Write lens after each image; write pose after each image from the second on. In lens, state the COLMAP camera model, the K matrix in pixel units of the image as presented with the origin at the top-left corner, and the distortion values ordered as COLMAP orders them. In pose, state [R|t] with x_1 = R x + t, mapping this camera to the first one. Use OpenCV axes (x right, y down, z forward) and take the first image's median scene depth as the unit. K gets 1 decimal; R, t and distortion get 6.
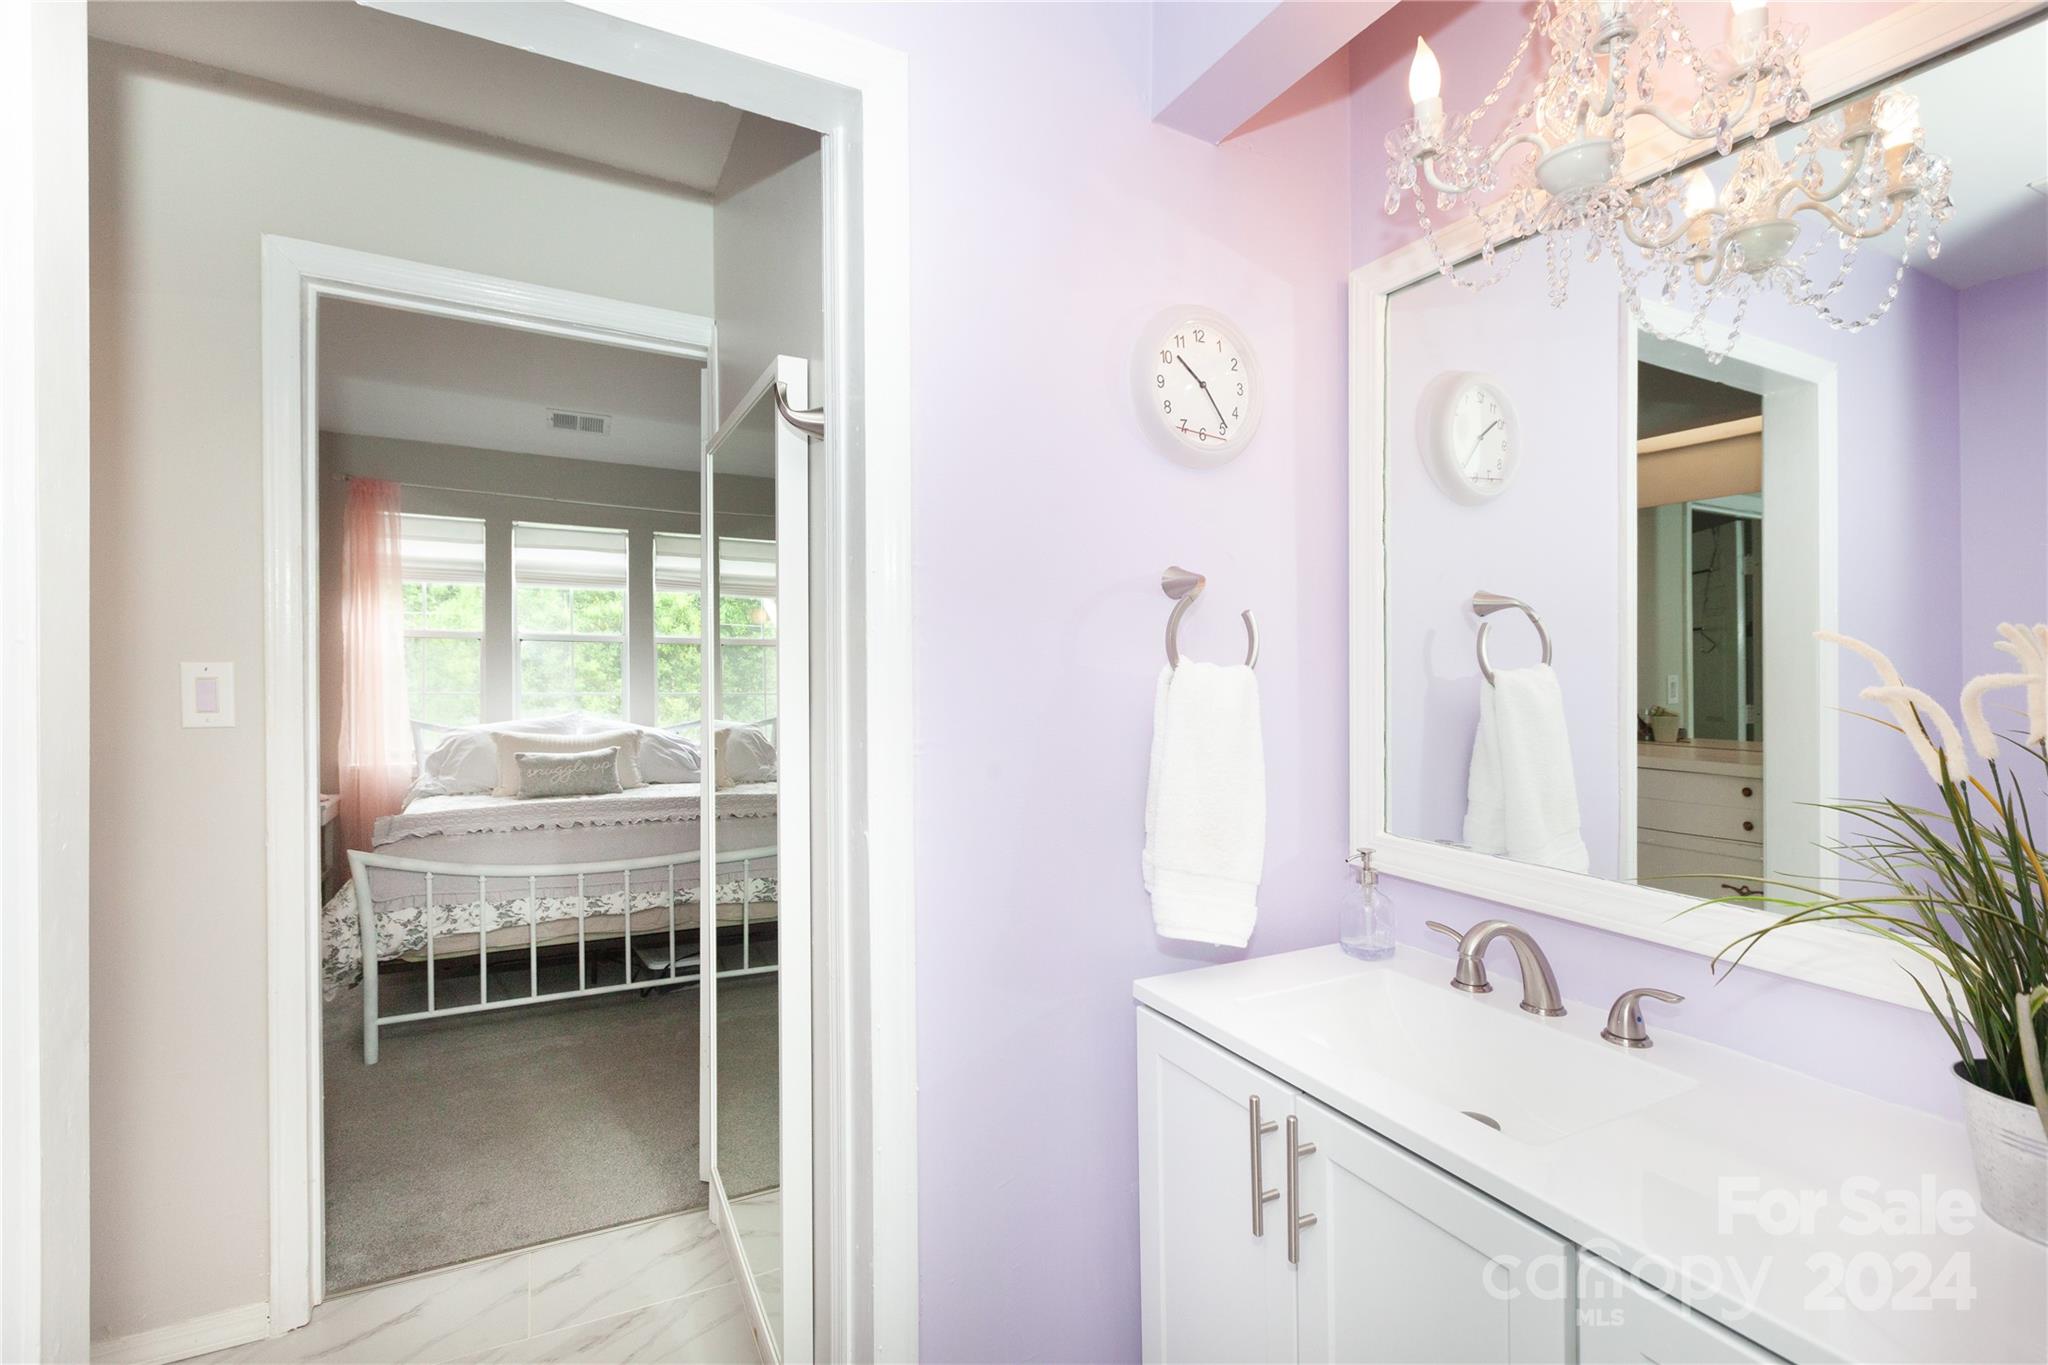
lens RADIAL K [[937.5, 0, 1018.4], [0, 937.5, 711.5], [0, 0, 1]] dist [-0.000277, 0.000108]
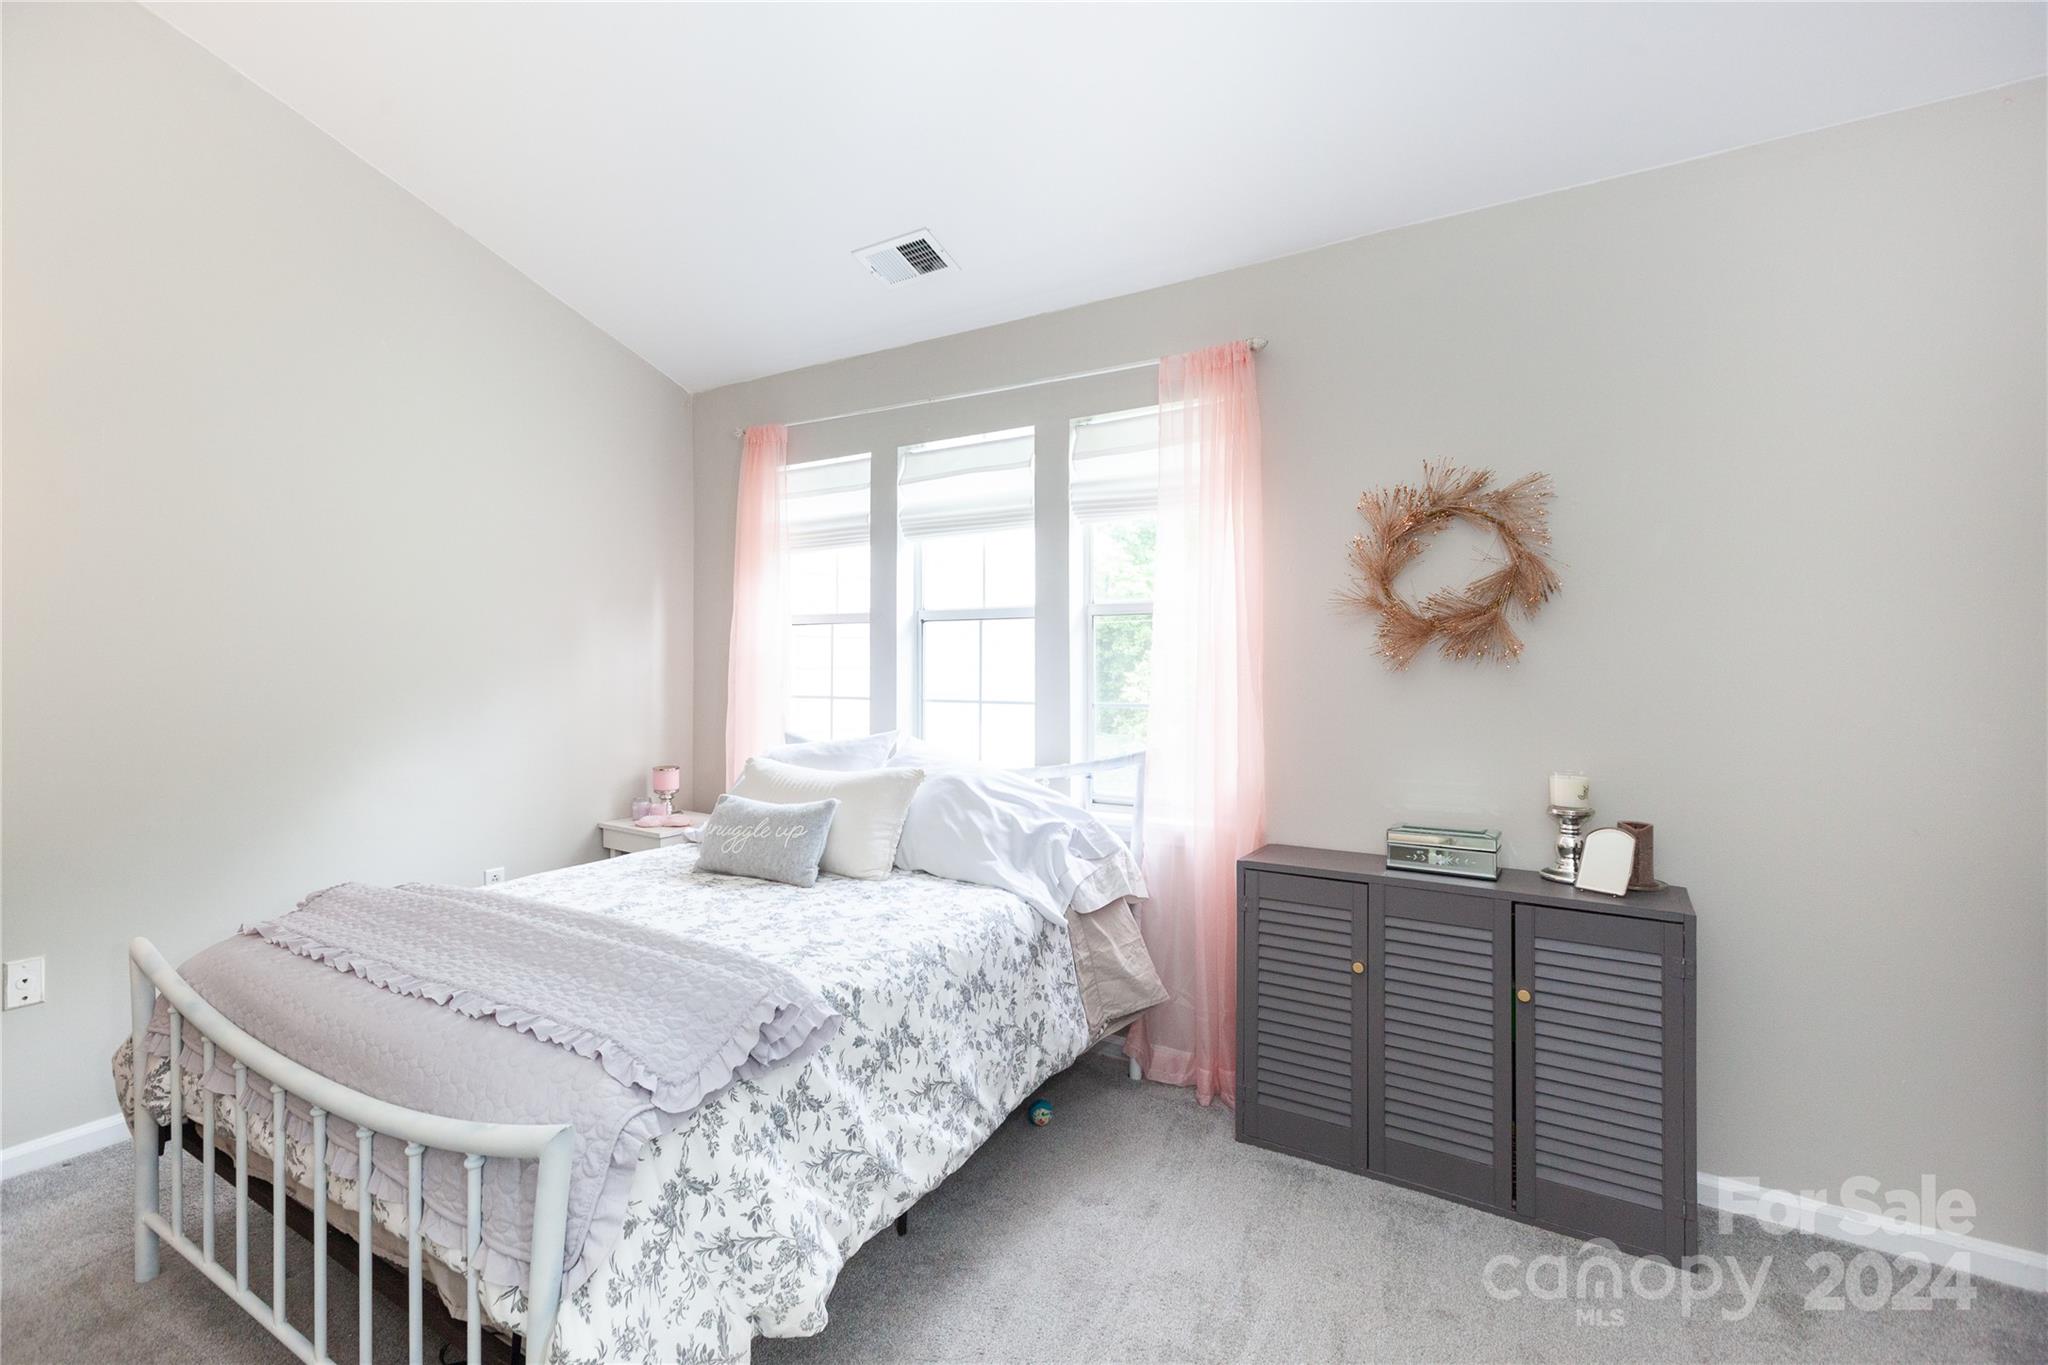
lens RADIAL K [[966.4, 0, 1028.3], [0, 966.4, 671.6], [0, 0, 1]] dist [-0.027808, -0.000097]
pose [[0.486851, -0.009153, -0.873437, 0.121925], [-0.034587, 0.998959, -0.029747, -0.024414], [0.872800, 0.044692, 0.486027, 0.807379]]
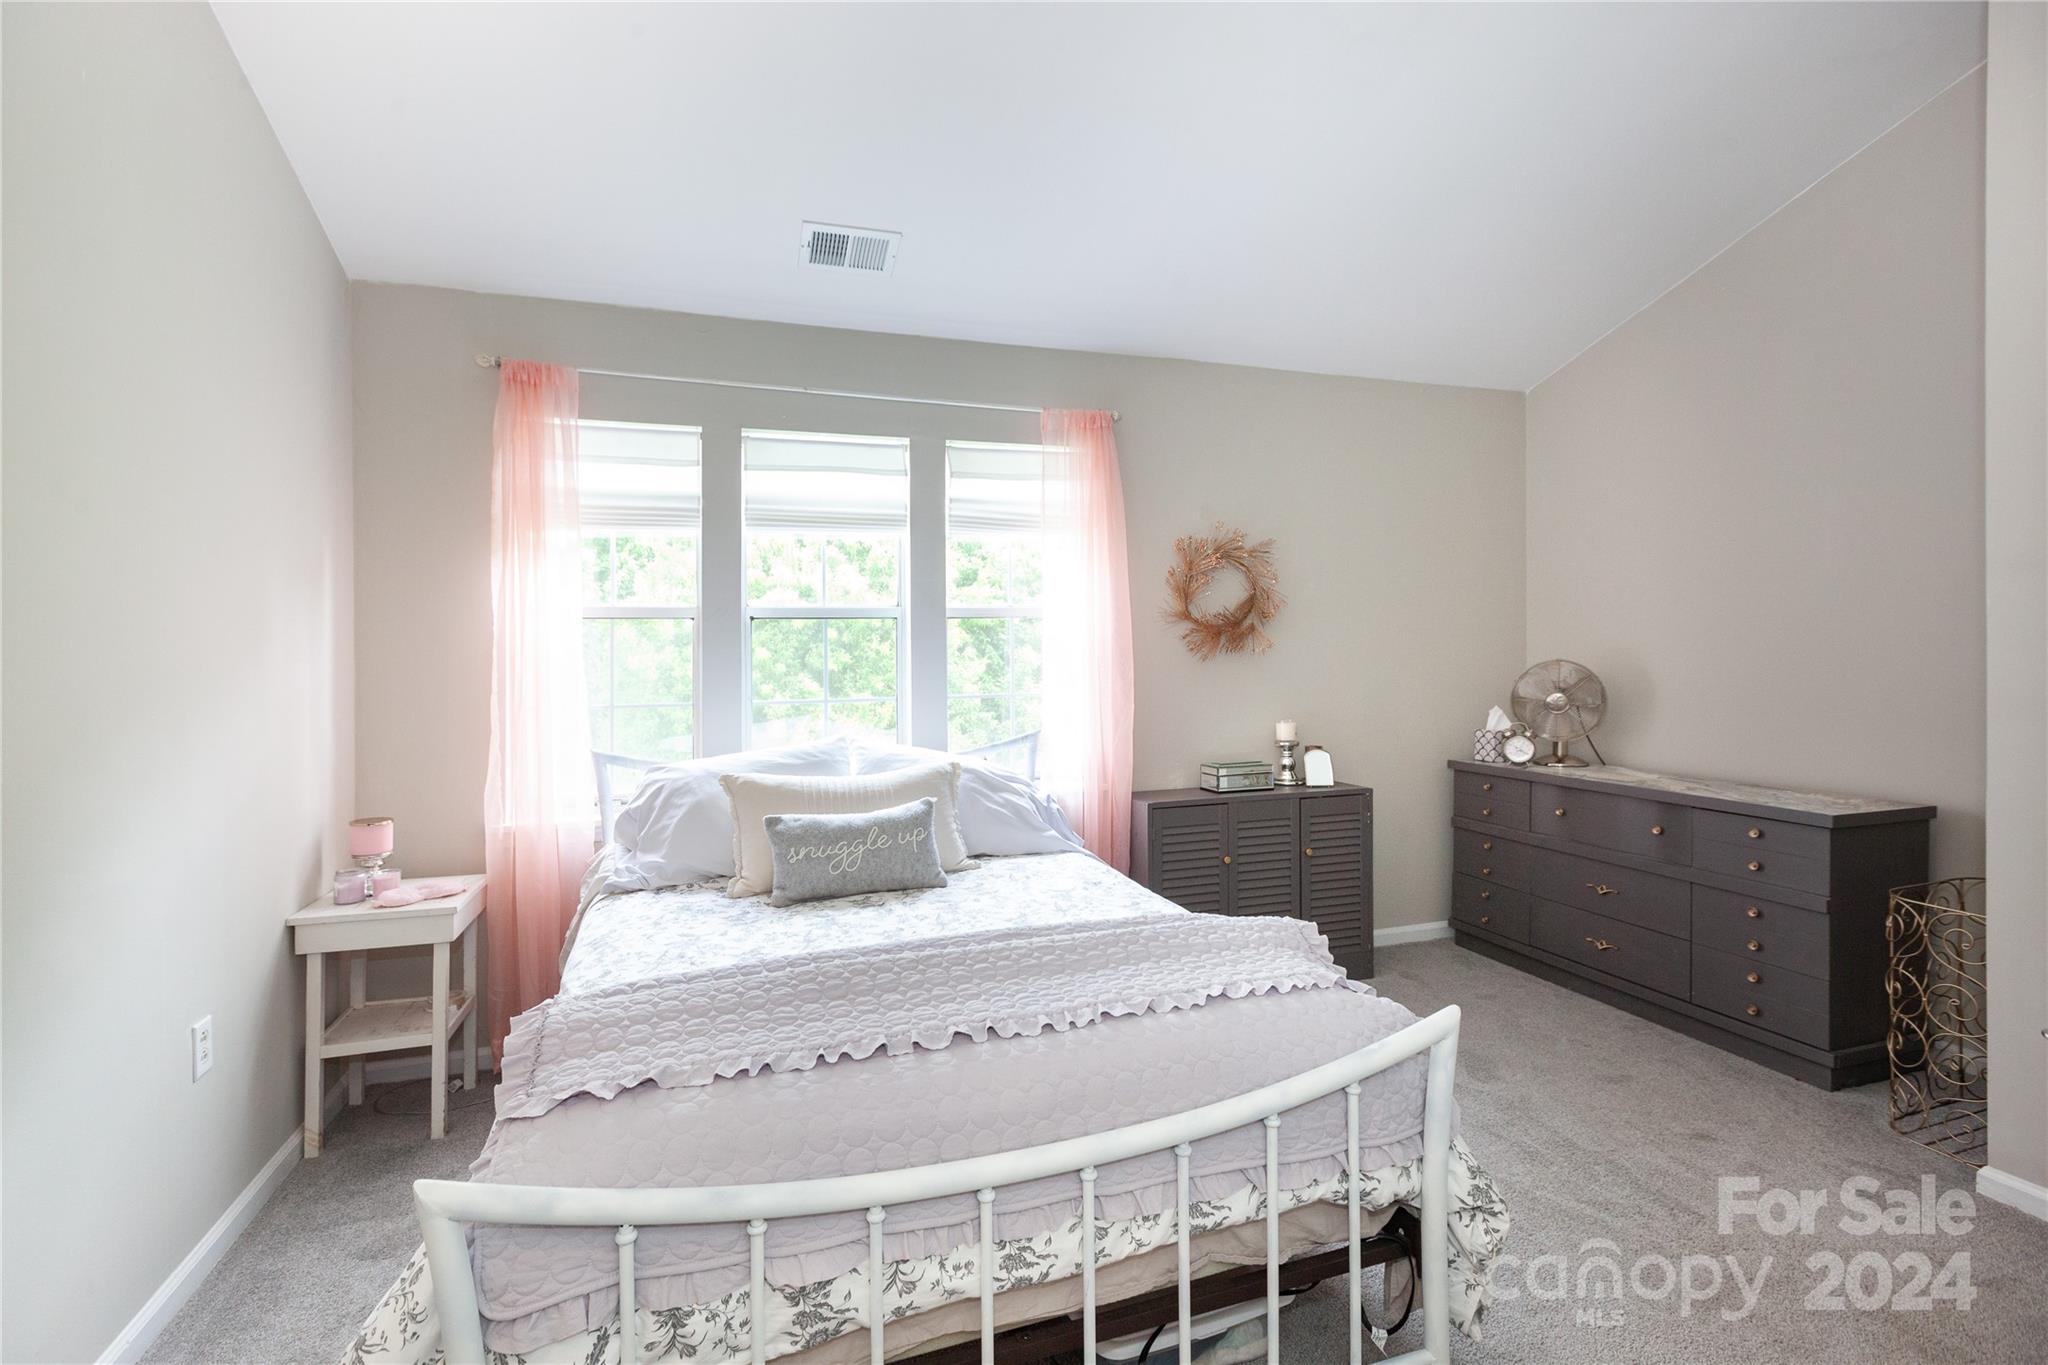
lens RADIAL K [[948.0, 0, 1027.3], [0, 948.0, 655.8], [0, 0, 1]] dist [-0.006632, 0.000237]
pose [[0.987927, -0.028550, -0.152266, -0.280226], [0.021861, 0.998729, -0.045422, -0.019485], [0.153369, 0.041545, 0.987295, 0.443611]]
